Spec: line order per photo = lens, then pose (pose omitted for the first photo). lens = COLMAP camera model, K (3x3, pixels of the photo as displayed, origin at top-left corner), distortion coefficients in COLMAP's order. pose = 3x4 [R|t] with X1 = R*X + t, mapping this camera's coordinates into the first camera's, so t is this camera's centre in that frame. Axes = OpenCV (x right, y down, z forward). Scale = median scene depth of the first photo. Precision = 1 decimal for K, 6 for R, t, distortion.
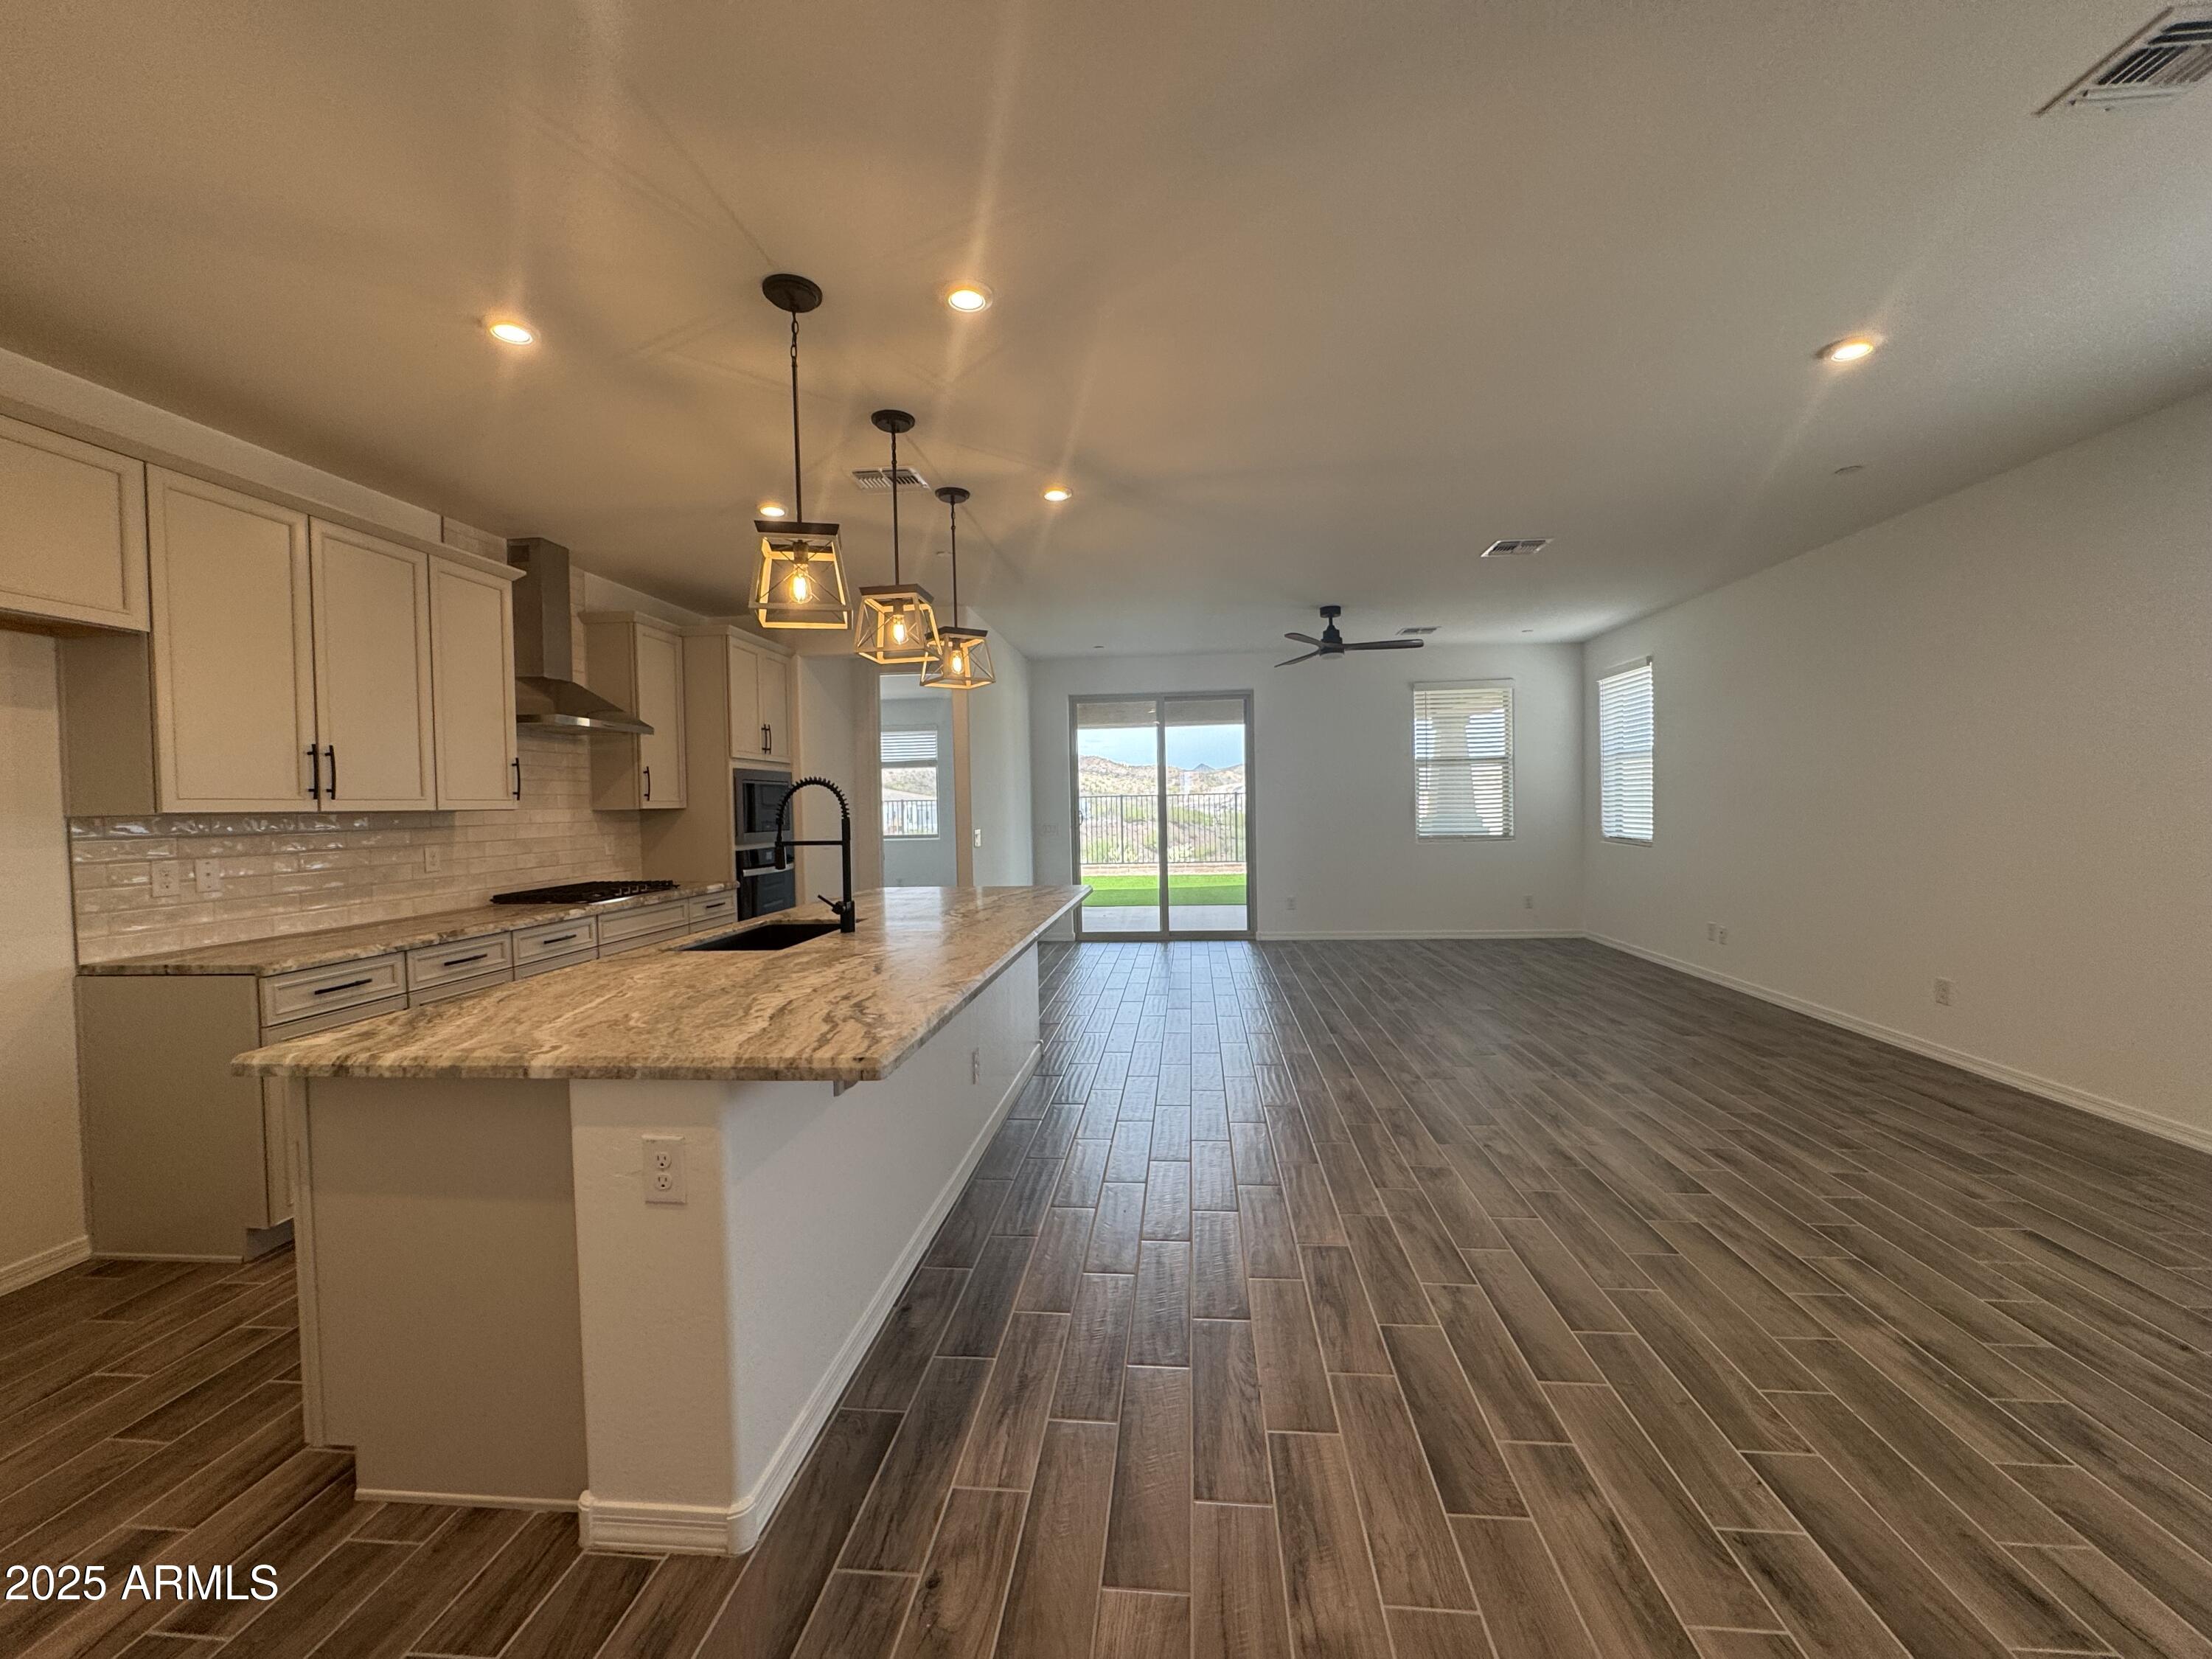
lens RADIAL K [[880.0, 0, 1101.6], [0, 880.0, 824.9], [0, 0, 1]] dist [-0.003164, 0.001303]
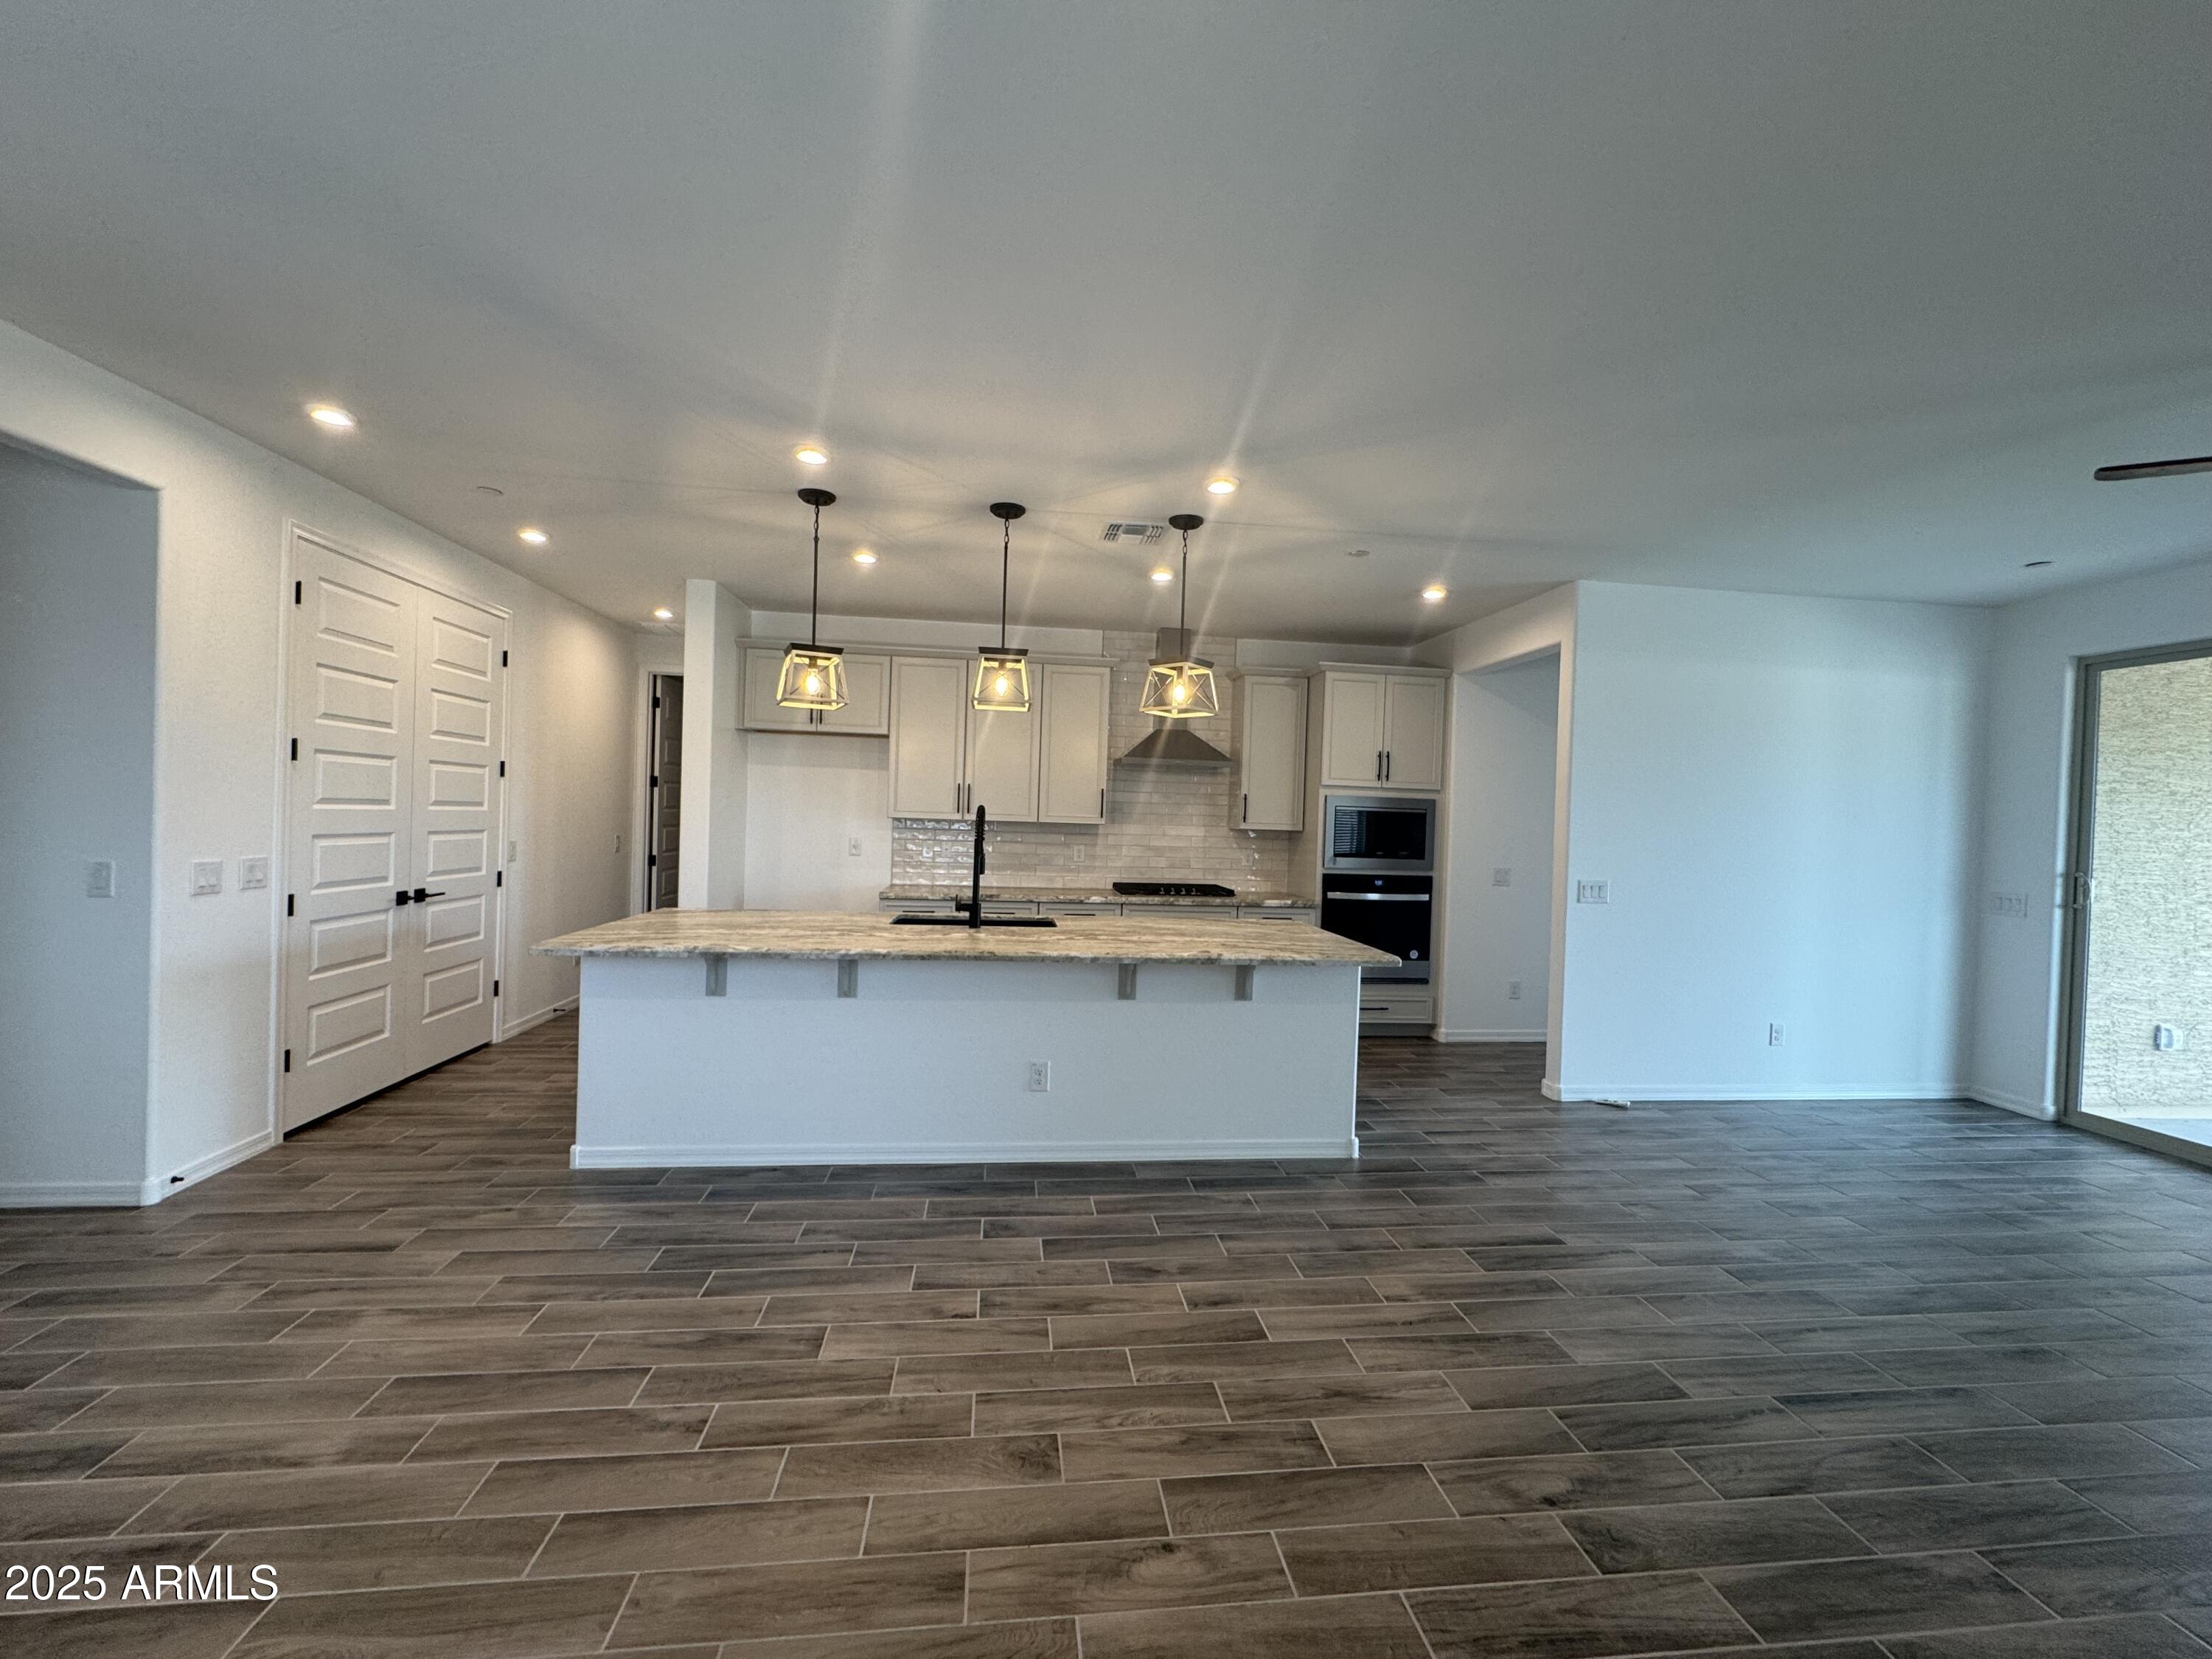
lens RADIAL K [[880.0, 0, 1105.4], [0, 880.0, 823.0], [0, 0, 1]] dist [-0.003164, 0.001303]
pose [[0.217560, 0.036075, -0.975380, 1.112462], [-0.060532, 0.997892, 0.023406, -0.078845], [0.974168, 0.053950, 0.219285, 1.010019]]
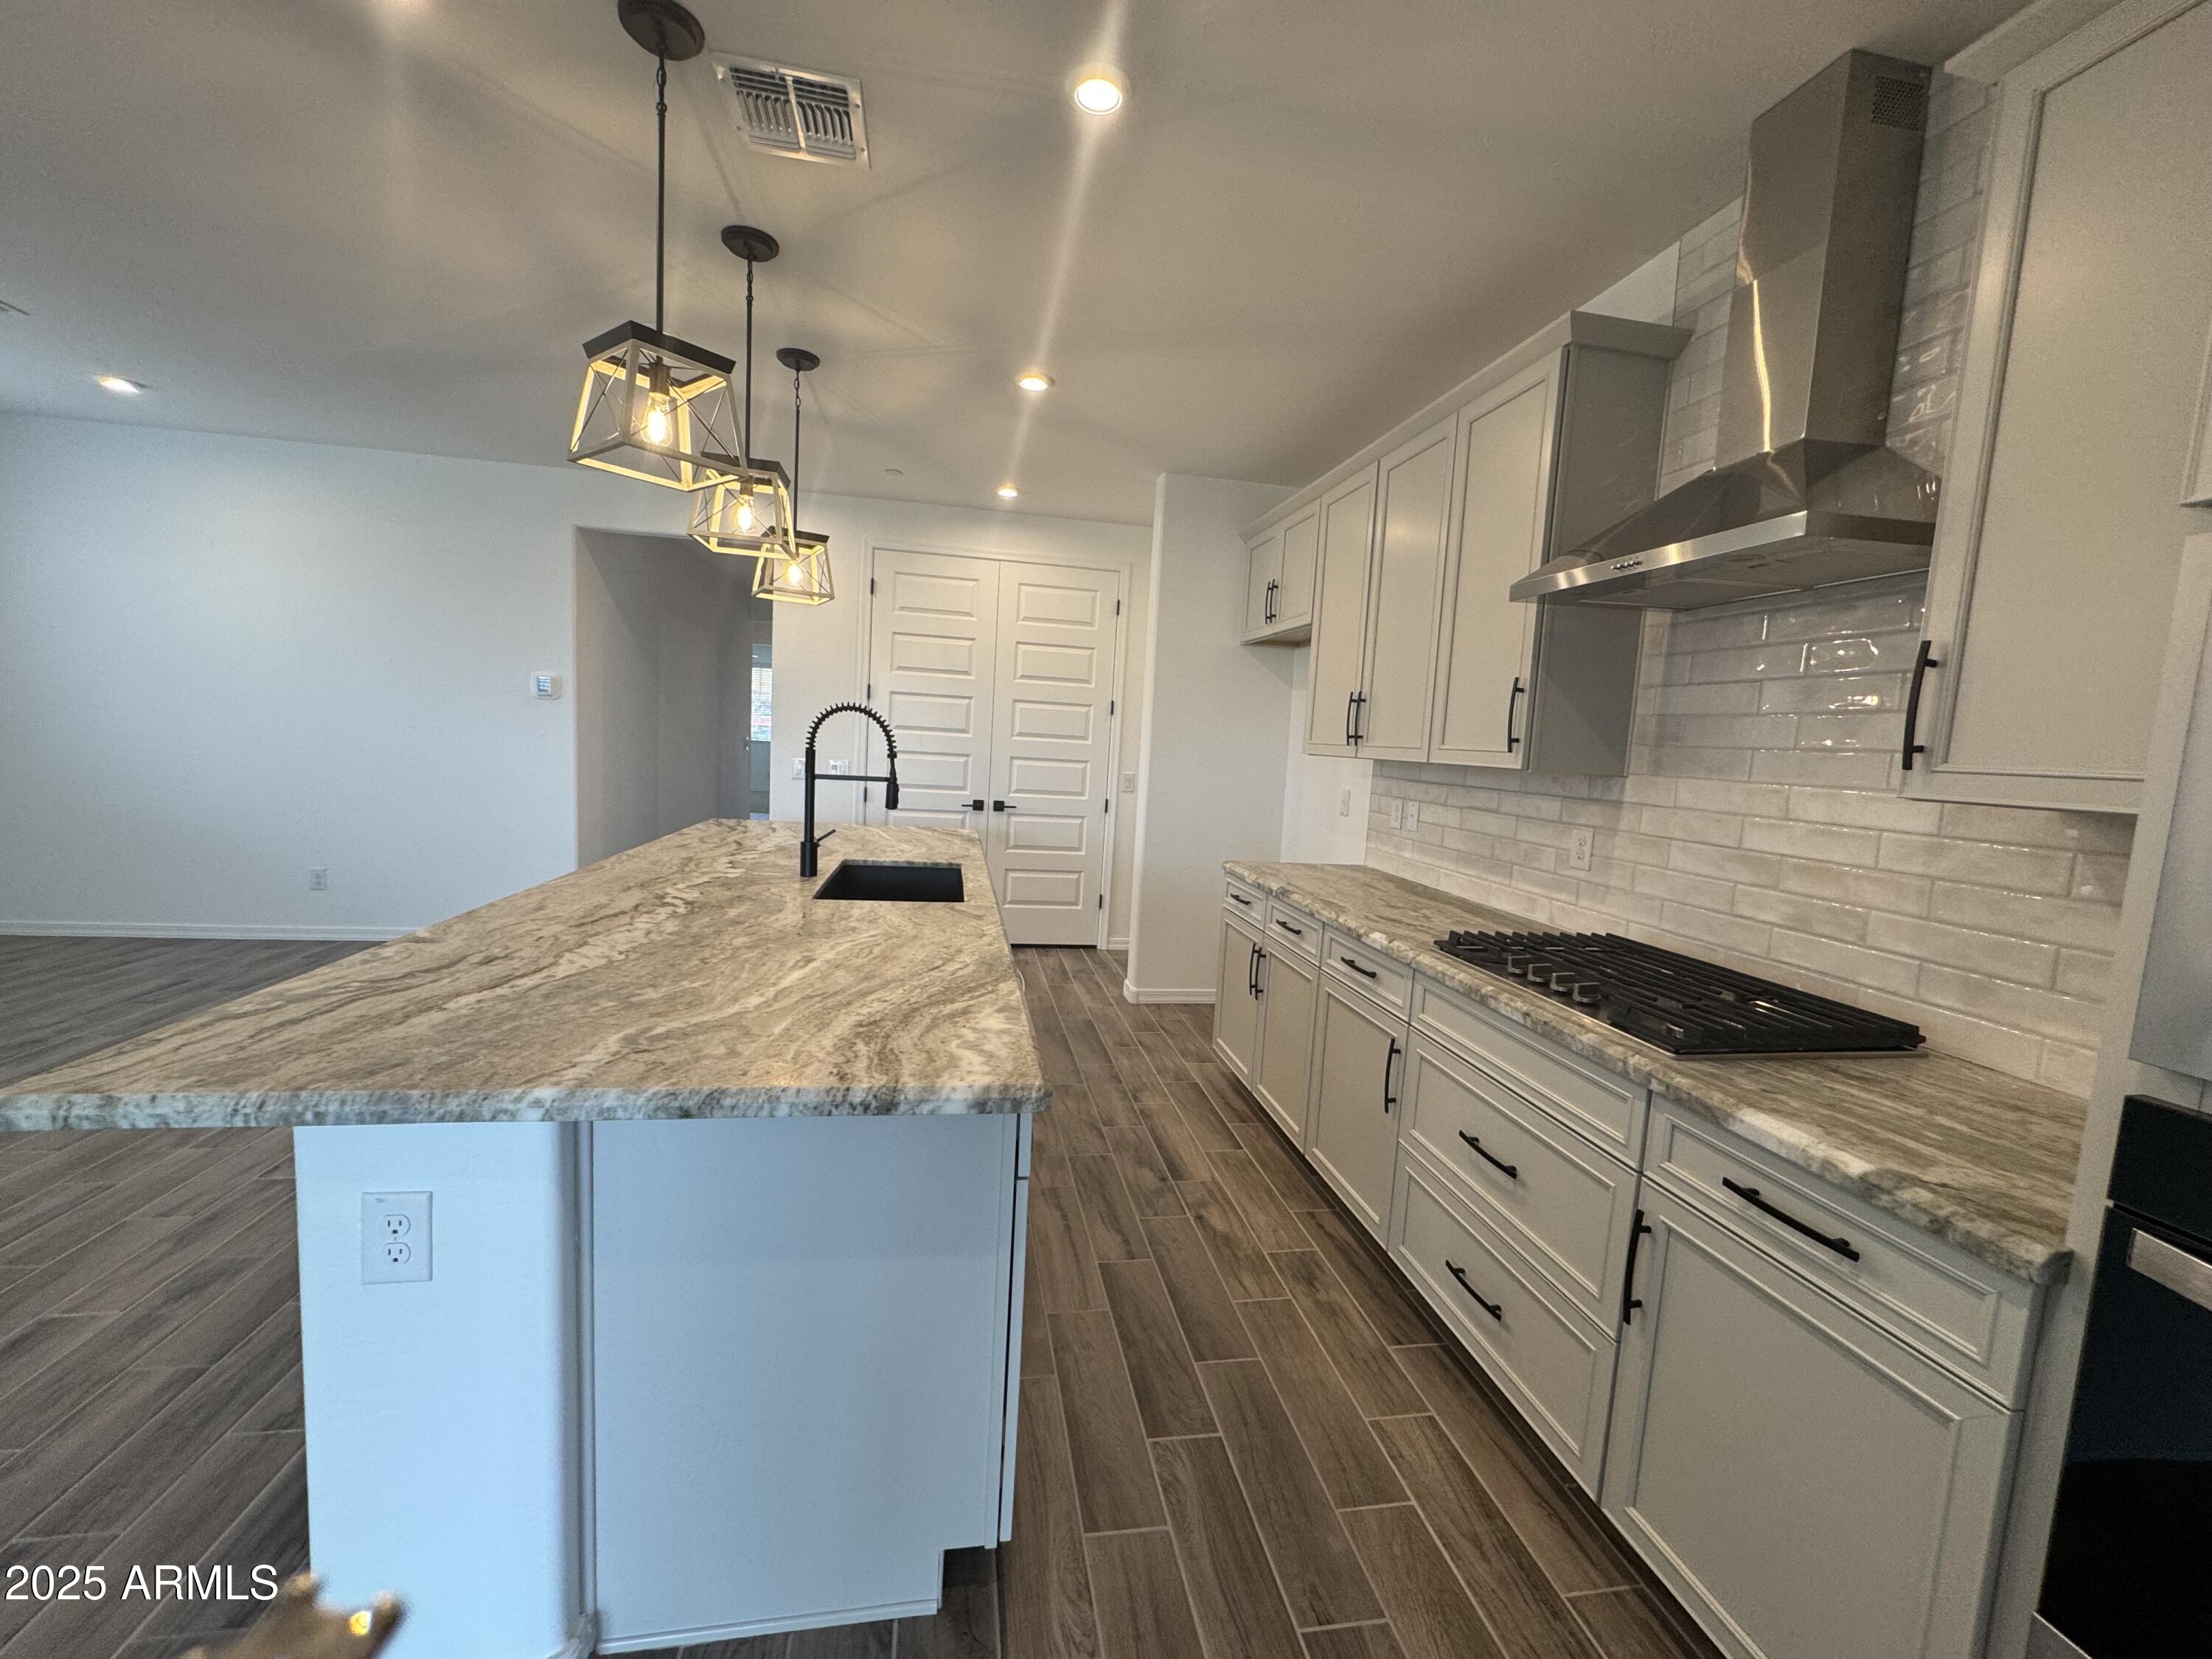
lens RADIAL K [[880.0, 0, 1108.5], [0, 880.0, 827.9], [0, 0, 1]] dist [-0.003164, 0.001303]
pose [[-0.961124, -0.004848, -0.276075, -0.377670], [-0.042594, 0.990481, 0.130892, -0.063454], [0.272813, 0.137562, -0.952182, 2.171777]]
